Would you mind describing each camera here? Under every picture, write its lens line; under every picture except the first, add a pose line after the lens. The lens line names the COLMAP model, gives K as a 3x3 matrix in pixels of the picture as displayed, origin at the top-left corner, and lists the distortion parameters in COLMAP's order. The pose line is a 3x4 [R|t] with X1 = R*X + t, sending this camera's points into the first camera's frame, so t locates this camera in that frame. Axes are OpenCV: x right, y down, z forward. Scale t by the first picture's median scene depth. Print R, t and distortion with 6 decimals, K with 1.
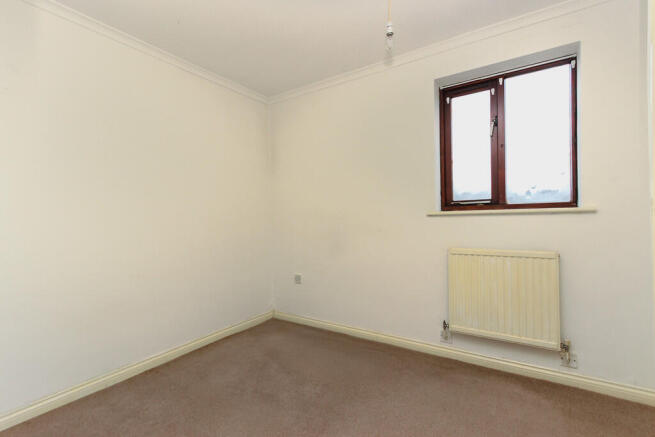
lens RADIAL K [[309.5, 0, 333.2], [0, 309.5, 217.1], [0, 0, 1]] dist [-0.001260, 0.000374]
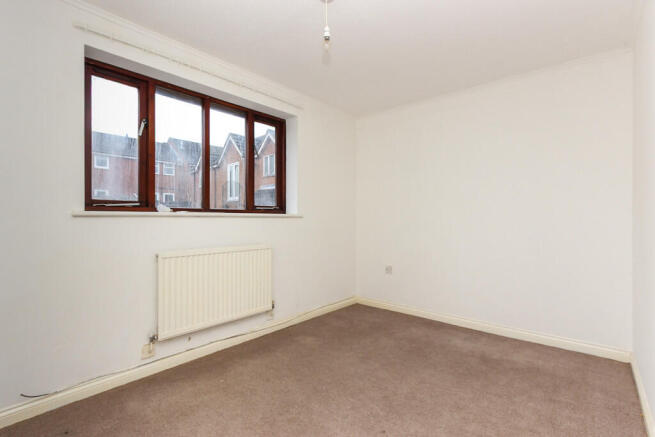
lens RADIAL K [[298.2, 0, 327.5], [0, 298.2, 218.5], [0, 0, 1]] dist [0.000275, 0.000145]
pose [[0.120726, 0.012718, 0.992604, -0.354416], [-0.007816, 0.999899, -0.011861, 0.004361], [-0.992655, -0.006327, 0.120814, 0.298386]]
